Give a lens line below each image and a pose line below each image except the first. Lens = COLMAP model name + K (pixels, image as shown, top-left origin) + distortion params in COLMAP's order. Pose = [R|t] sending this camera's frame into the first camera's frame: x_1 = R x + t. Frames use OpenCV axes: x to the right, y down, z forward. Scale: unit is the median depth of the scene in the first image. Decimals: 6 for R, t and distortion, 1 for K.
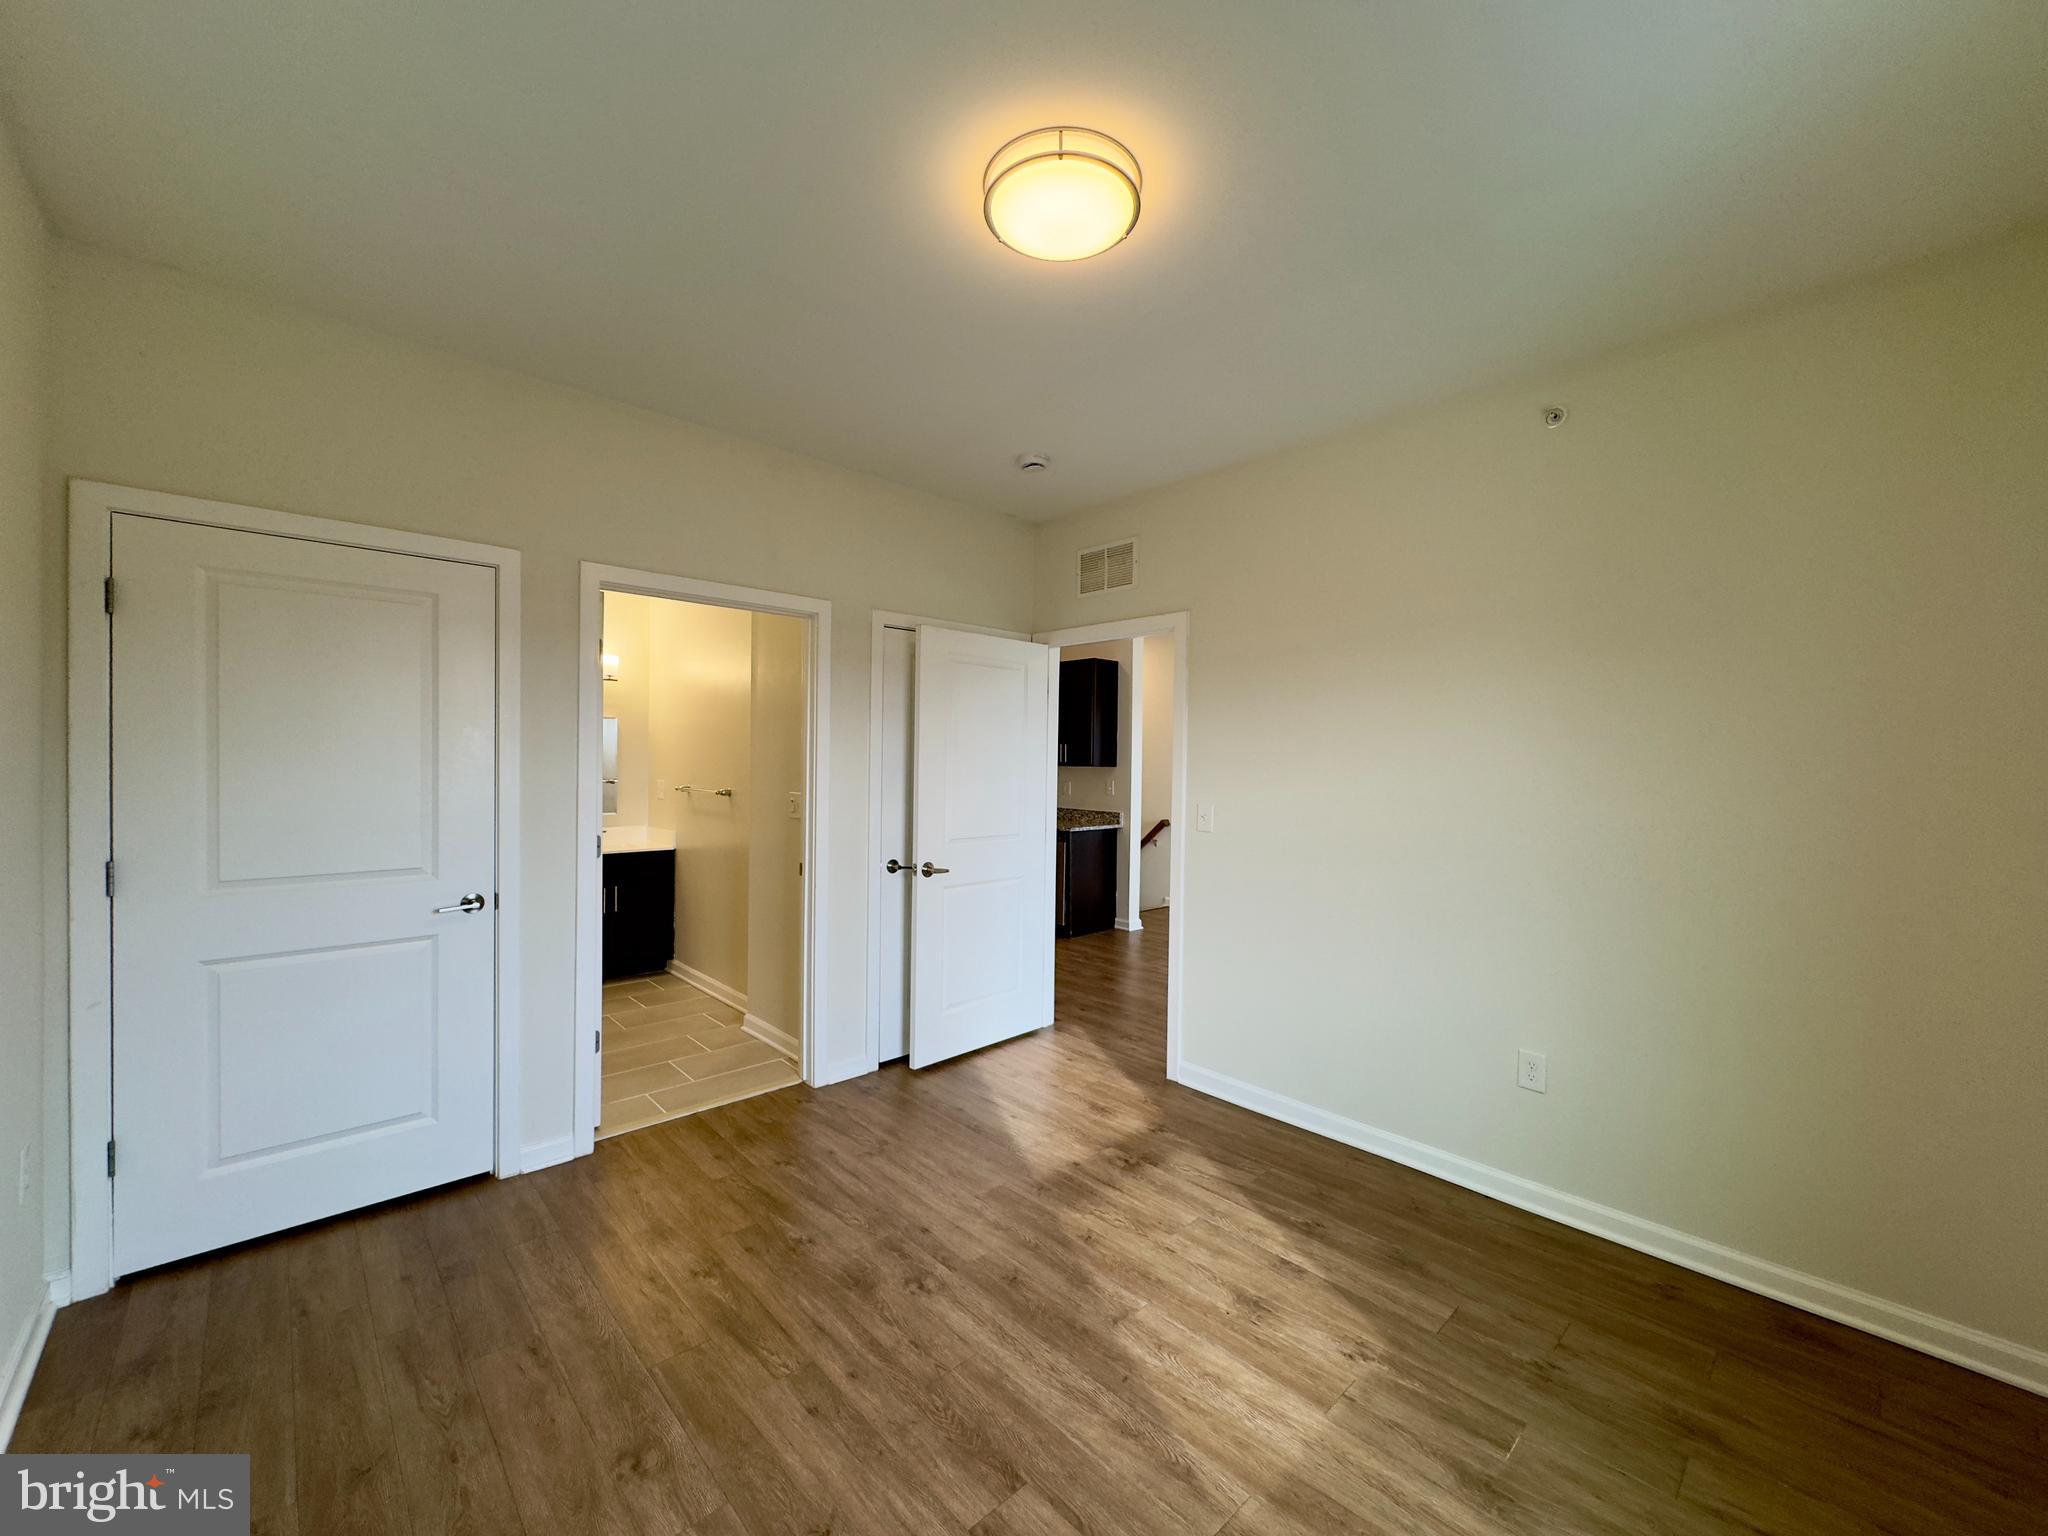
lens RADIAL K [[811.9, 0, 1020.1], [0, 811.9, 770.8], [0, 0, 1]] dist [0.000458, 0.000140]
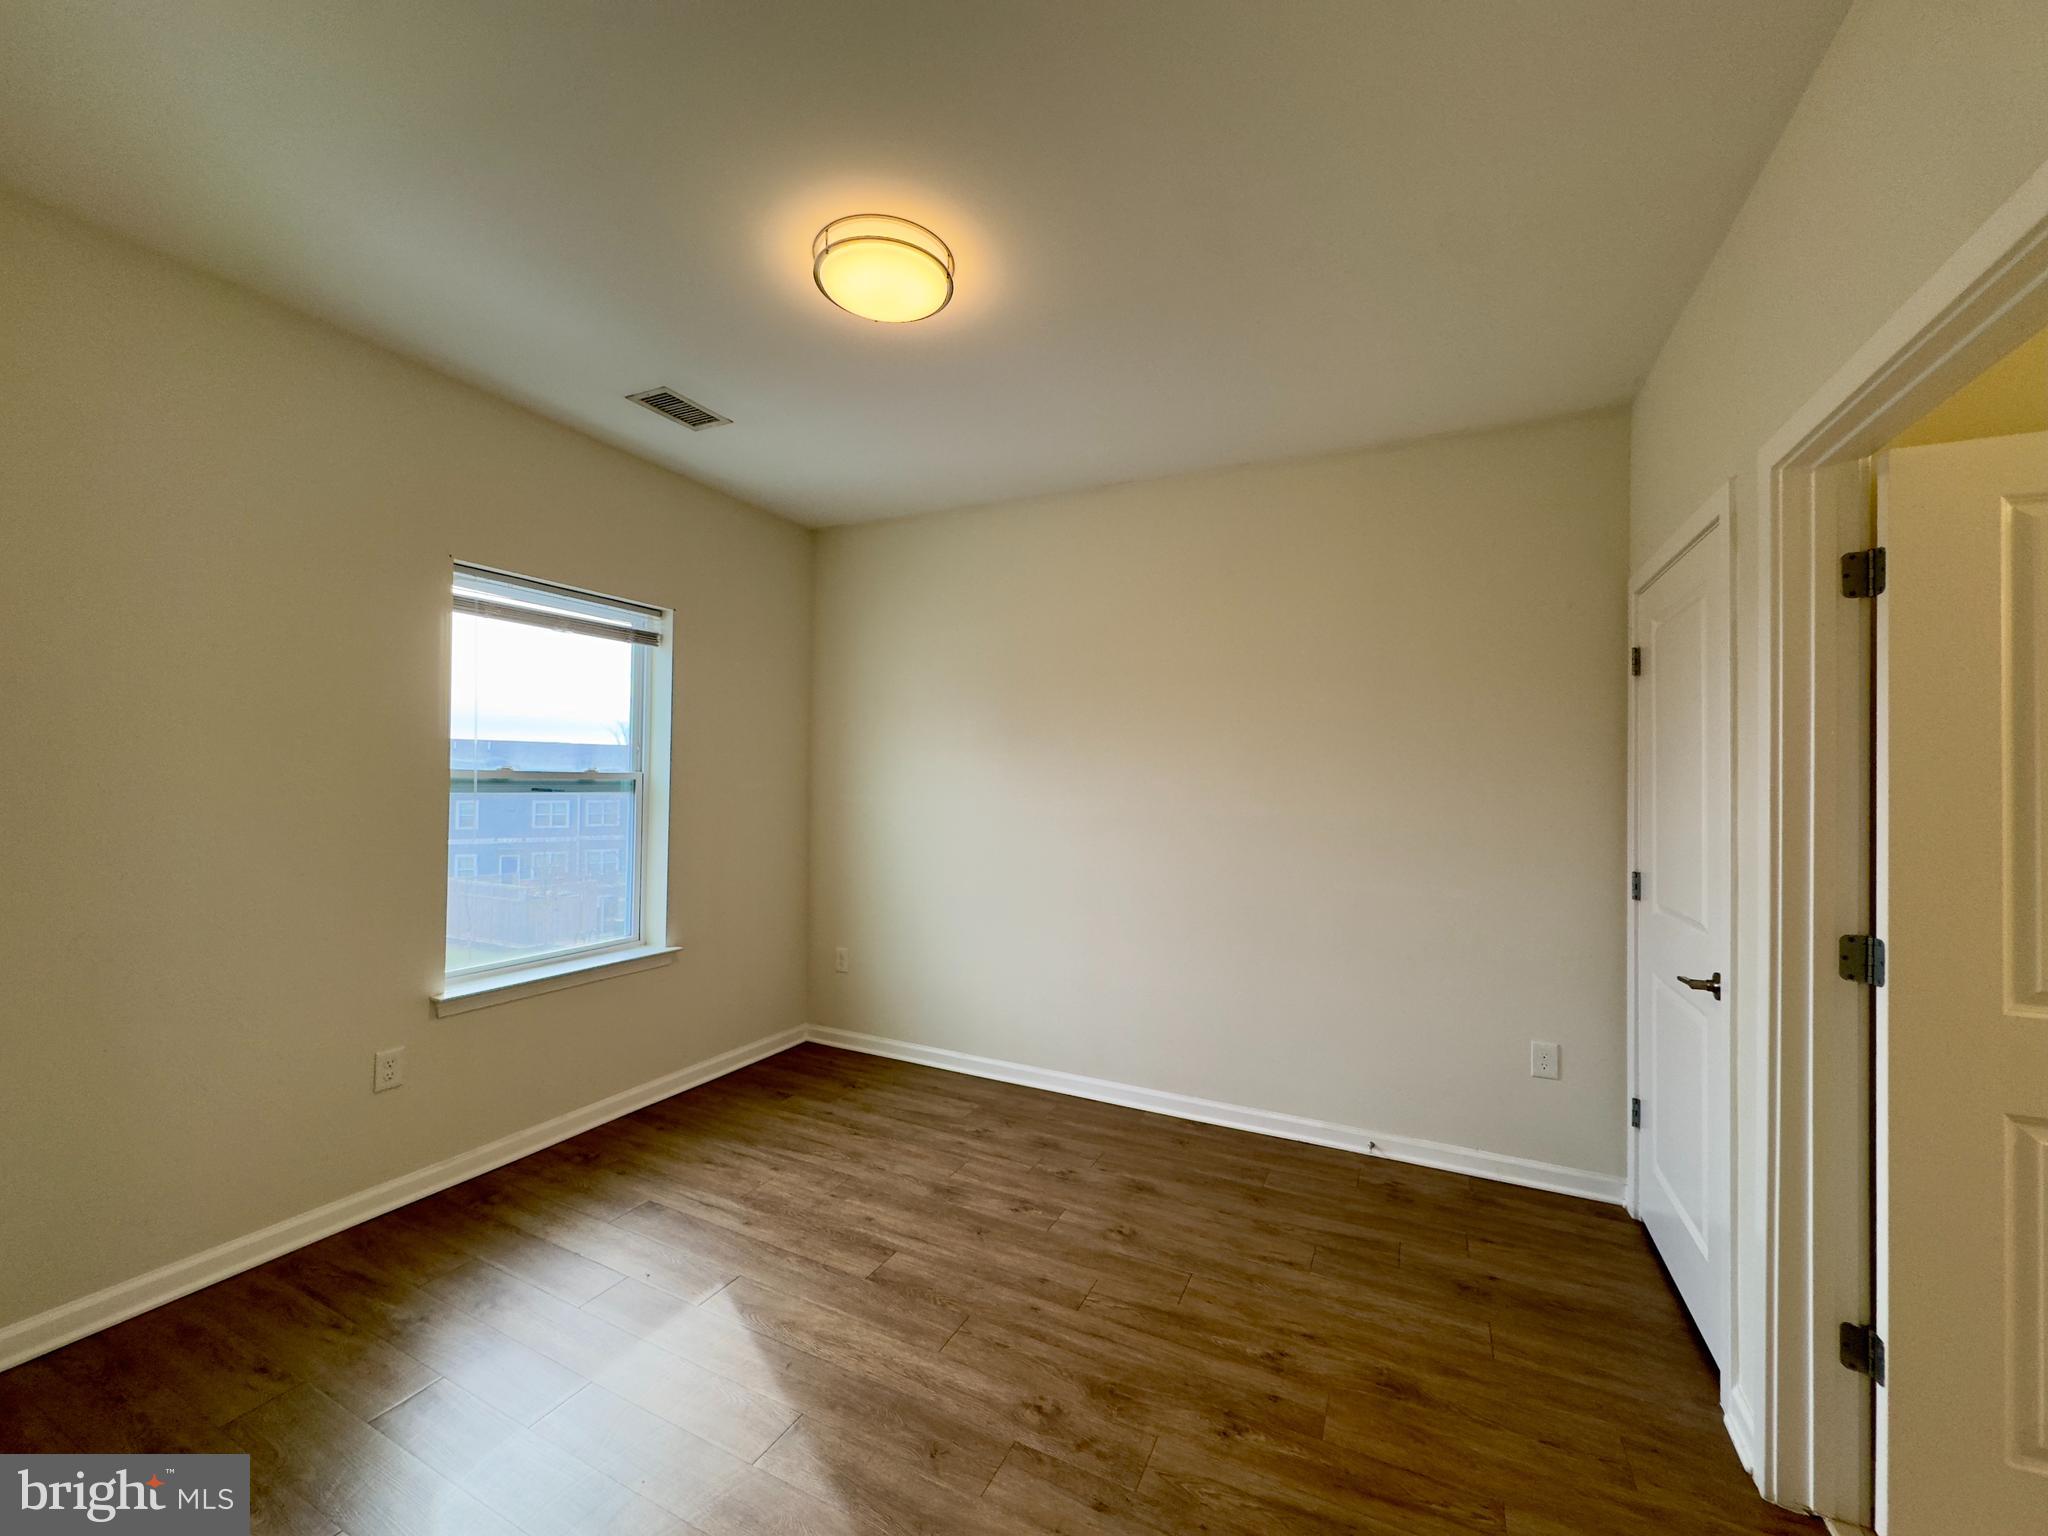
lens RADIAL K [[811.9, 0, 1020.1], [0, 811.9, 770.8], [0, 0, 1]] dist [0.000458, 0.000140]
pose [[-0.935922, -0.034011, -0.350562, 0.229327], [-0.031966, 0.999421, -0.011620, 0.000576], [0.350754, 0.000331, -0.936467, 1.965664]]
